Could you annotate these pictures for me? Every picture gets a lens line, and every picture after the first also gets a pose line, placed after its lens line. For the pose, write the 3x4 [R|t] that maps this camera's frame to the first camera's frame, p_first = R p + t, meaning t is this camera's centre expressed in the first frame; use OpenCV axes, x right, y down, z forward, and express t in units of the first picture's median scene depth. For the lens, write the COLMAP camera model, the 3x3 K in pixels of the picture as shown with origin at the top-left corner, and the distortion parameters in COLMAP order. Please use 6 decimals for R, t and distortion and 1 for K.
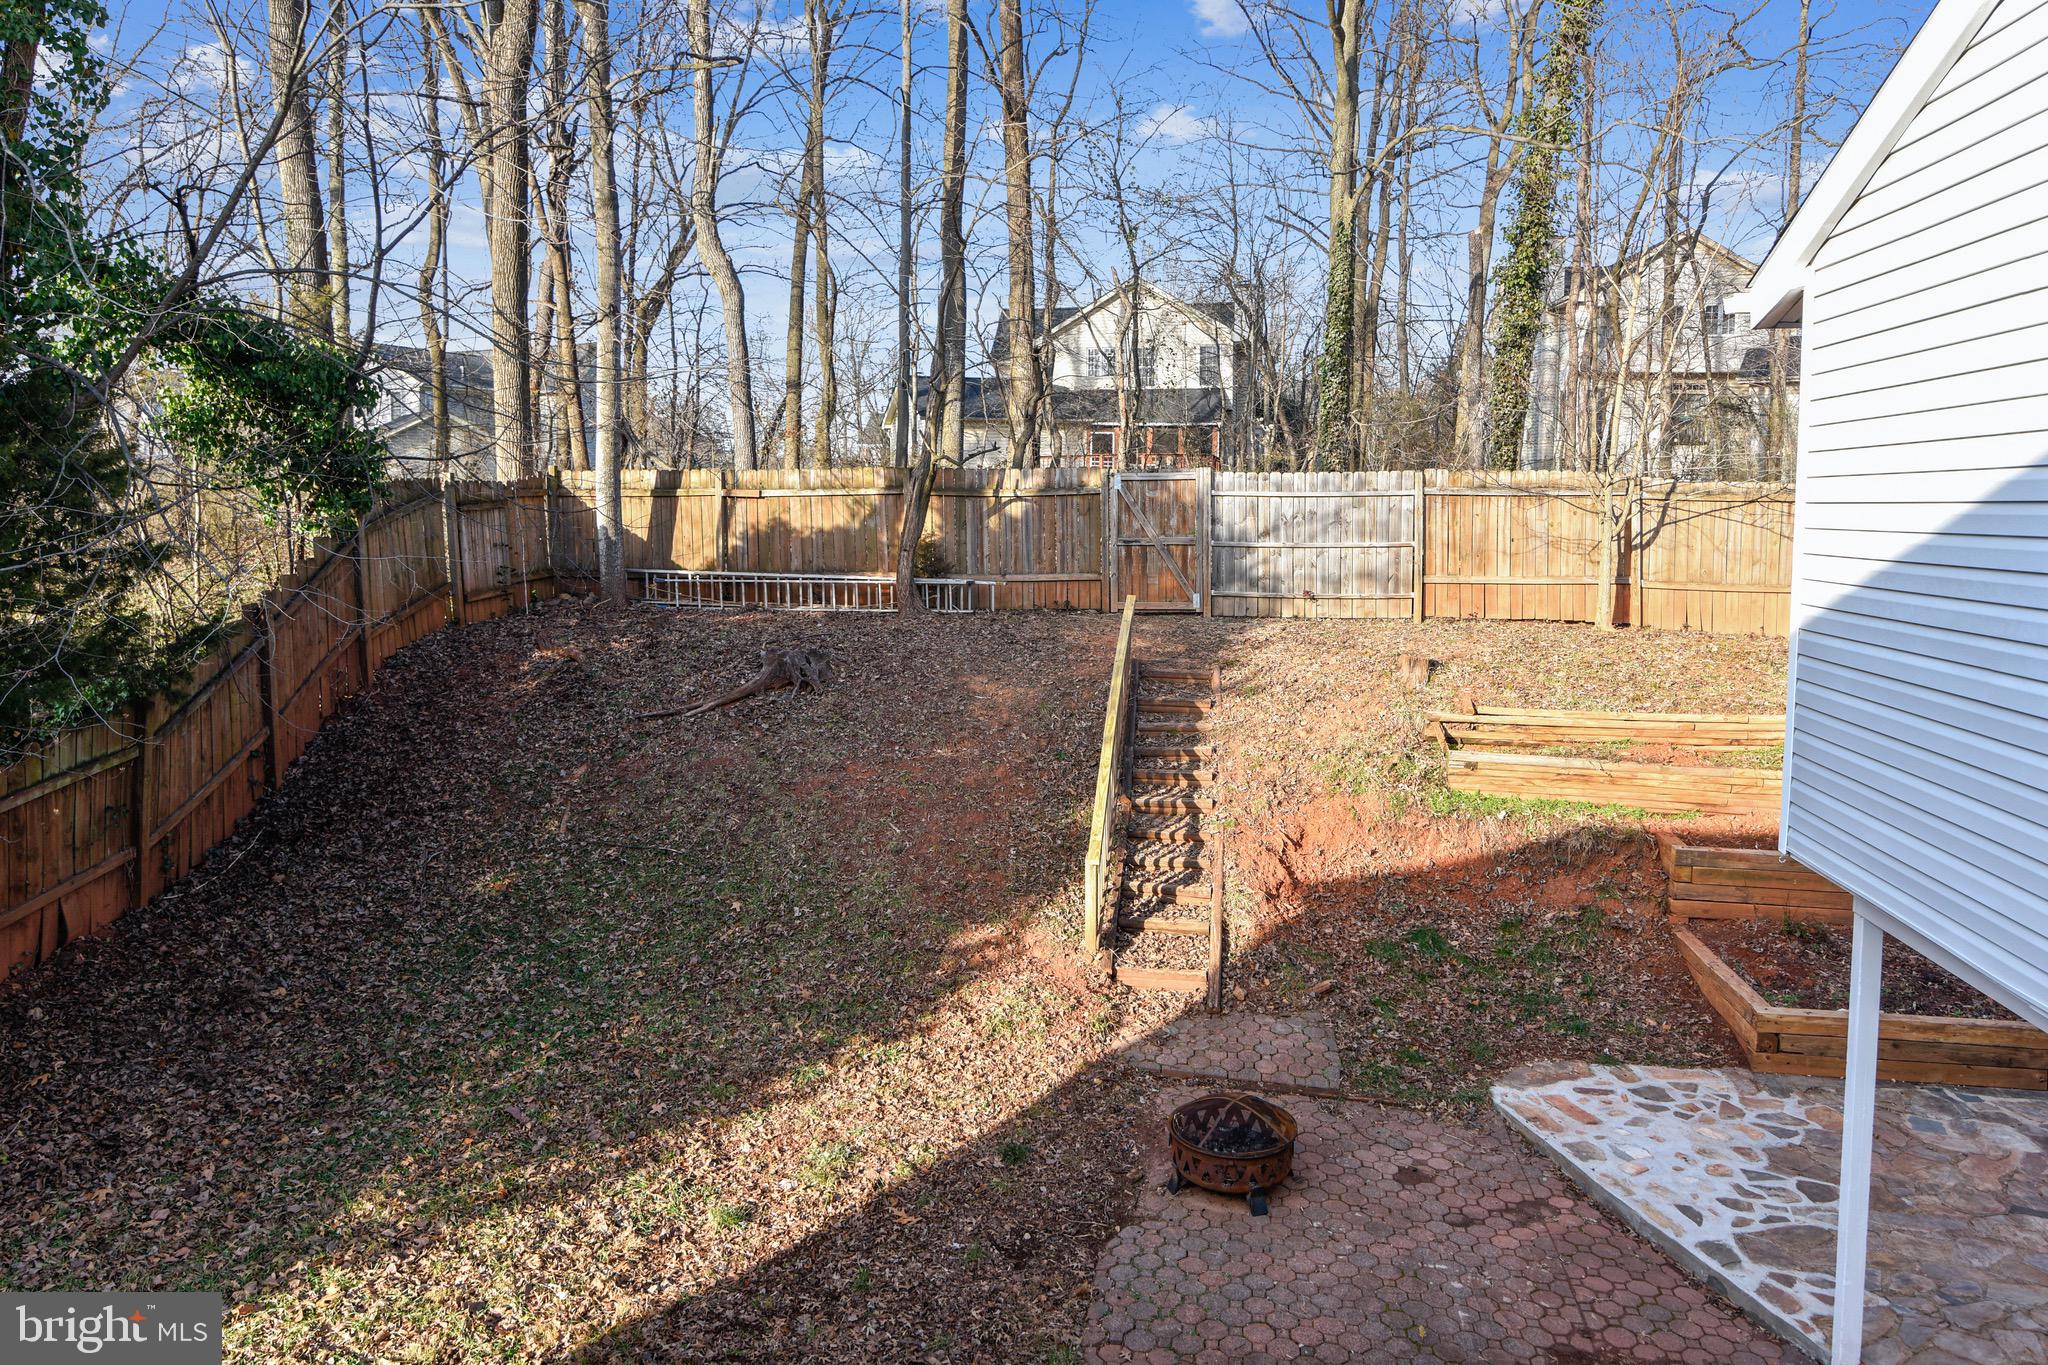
lens RADIAL K [[1397.2, 0, 1021.8], [0, 1397.2, 660.1], [0, 0, 1]] dist [0.002518, 0.000998]
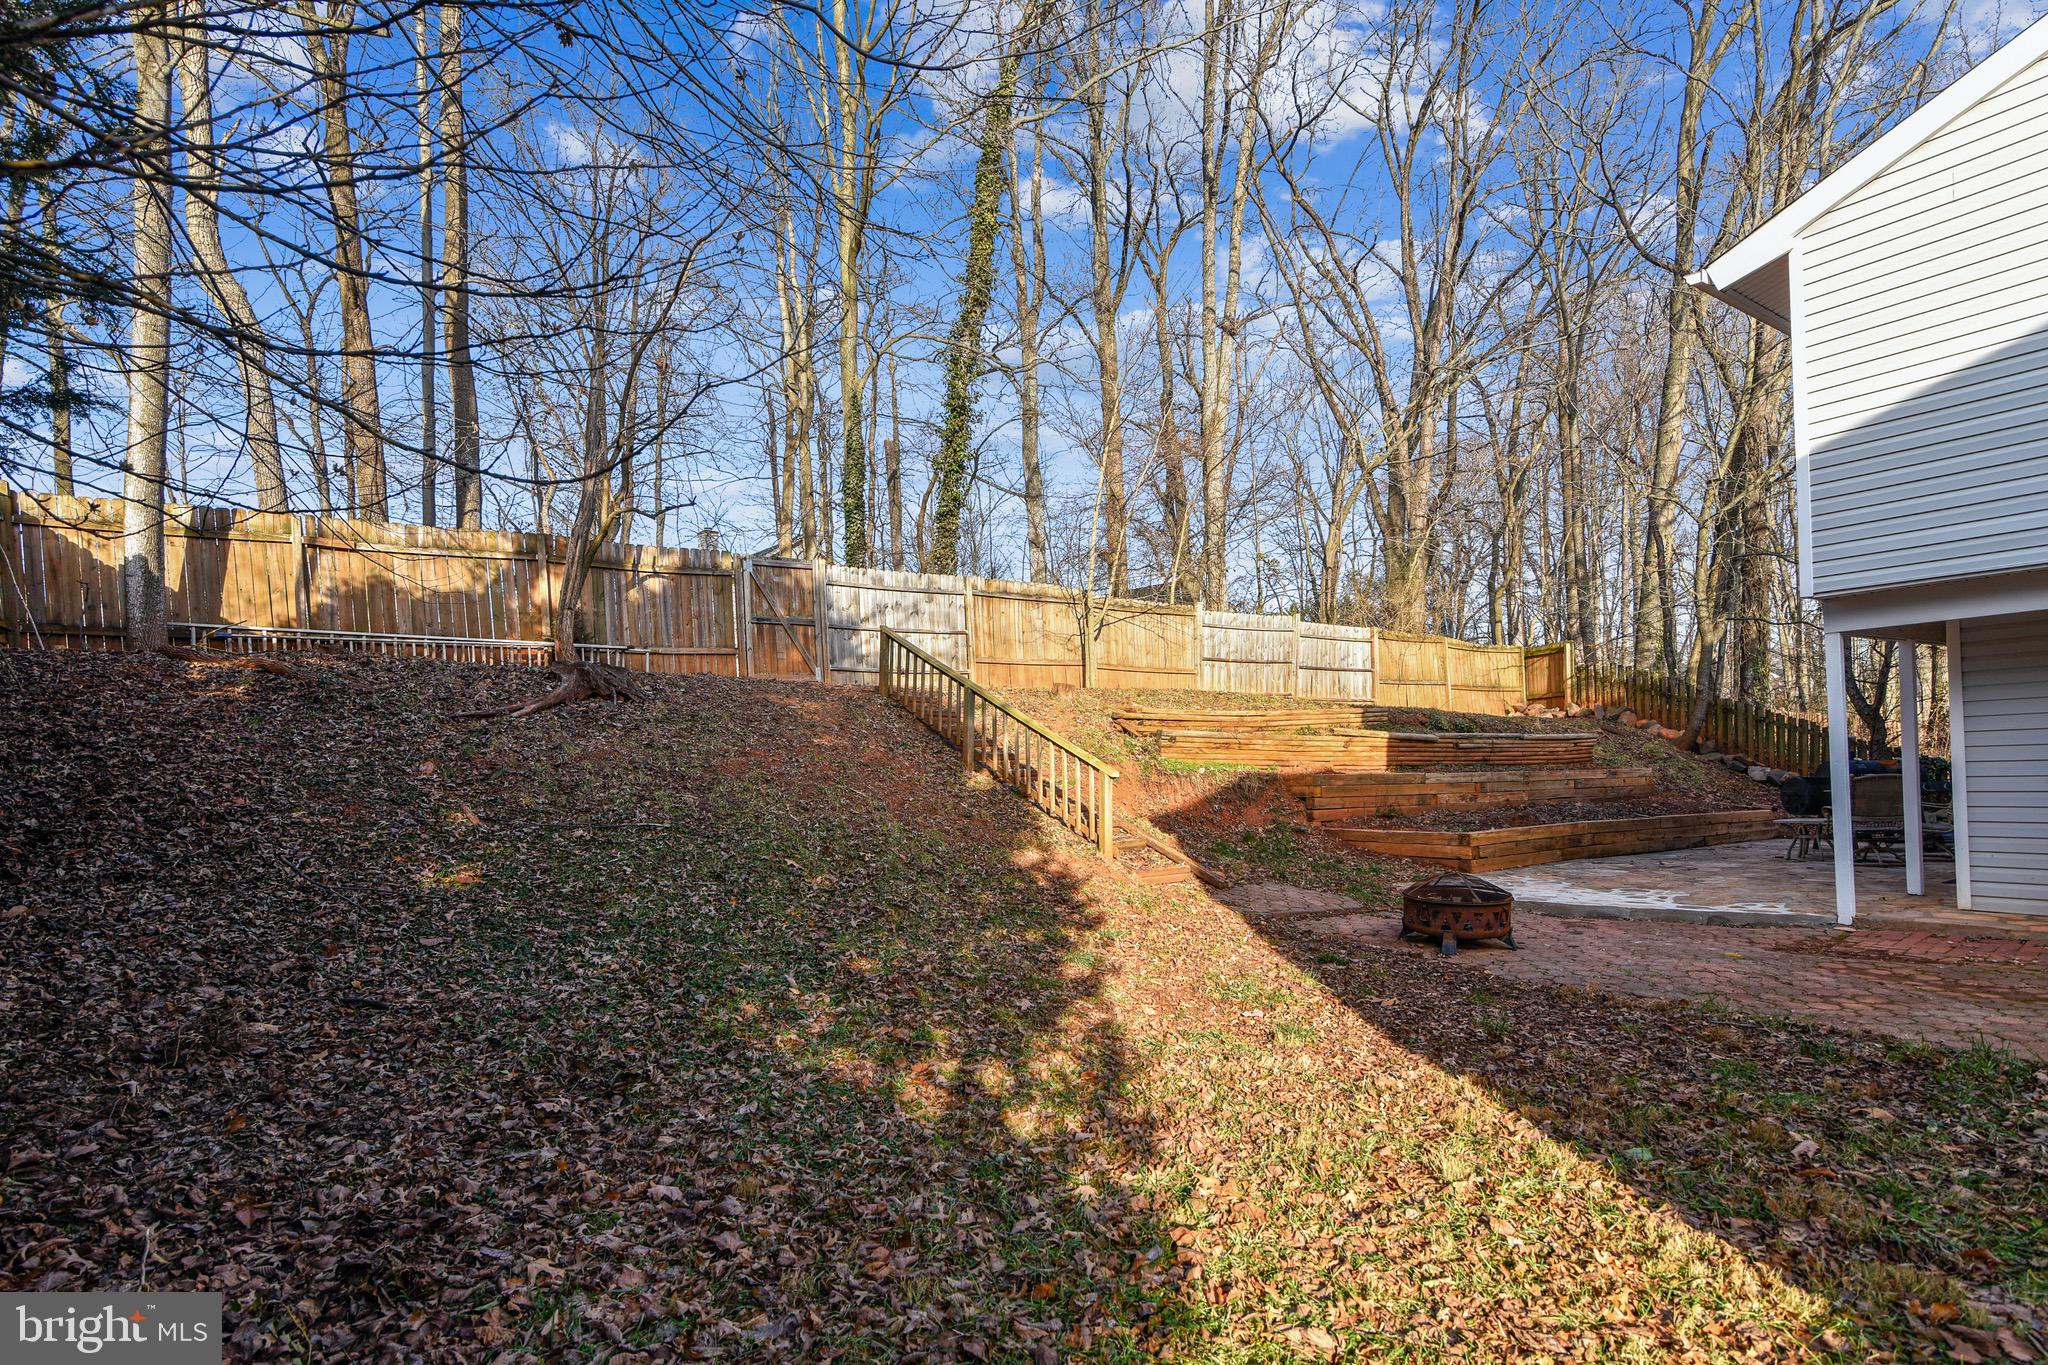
lens RADIAL K [[1045.4, 0, 1037.9], [0, 1045.4, 739.5], [0, 0, 1]] dist [0.007364, -0.000439]
pose [[0.728798, -0.019564, 0.684449, -0.494508], [0.113594, 0.989195, -0.092680, 0.165248], [-0.675240, 0.145294, 0.723146, 0.389252]]
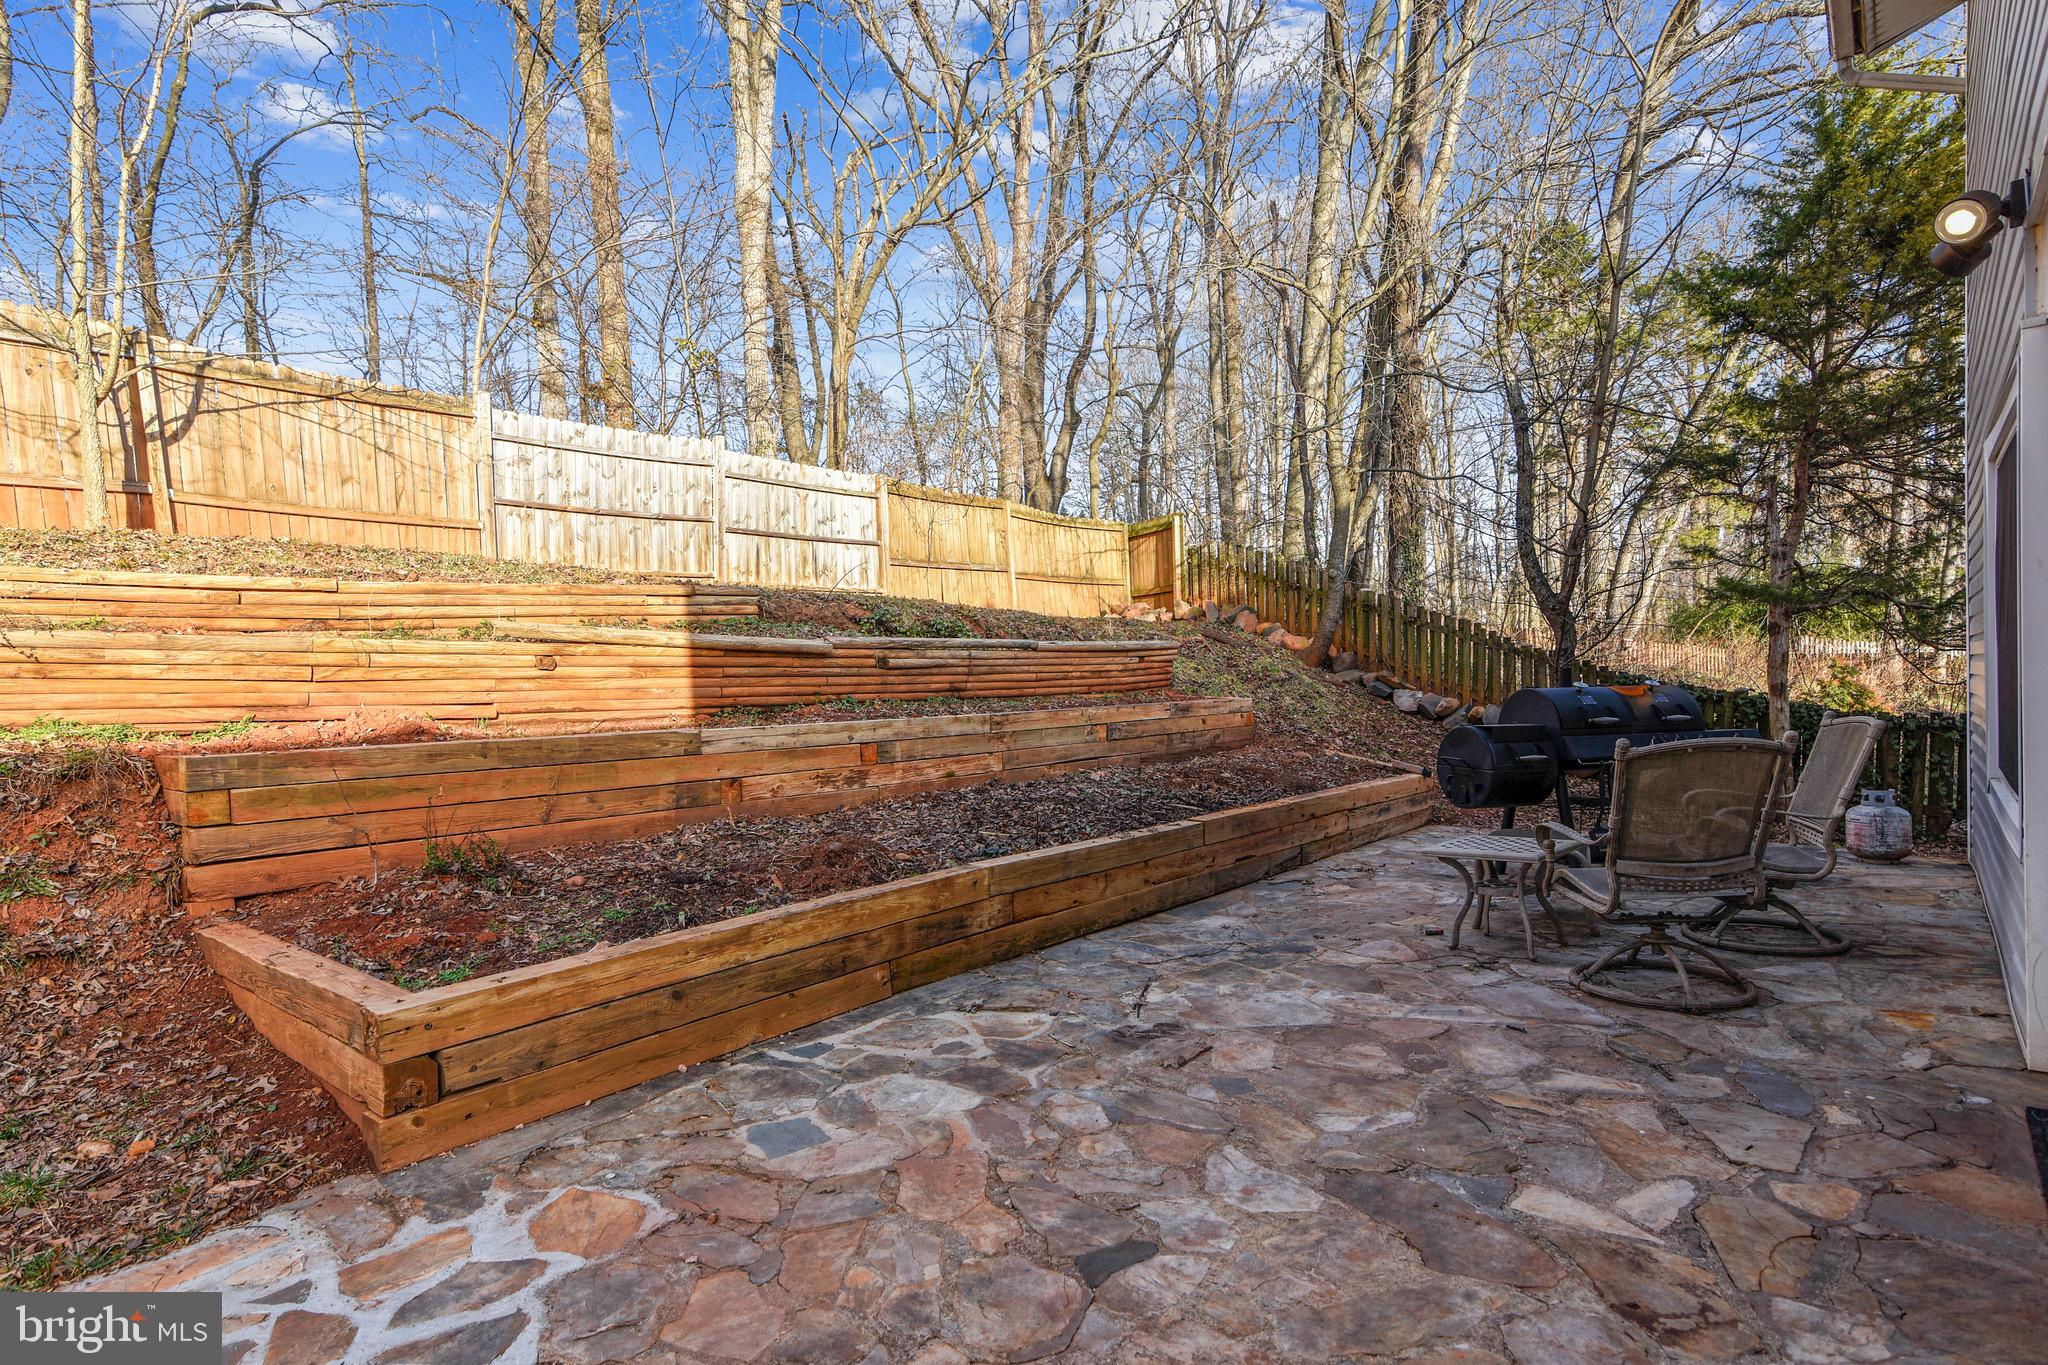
lens RADIAL K [[1091.0, 0, 1024.0], [0, 1091.0, 682.5], [0, 0, 1]] dist [0.014435, -0.000014]
pose [[0.532032, -0.043159, 0.845624, 0.300499], [0.135894, 0.990106, -0.034965, 0.159797], [-0.835748, 0.133518, 0.532633, 0.551725]]
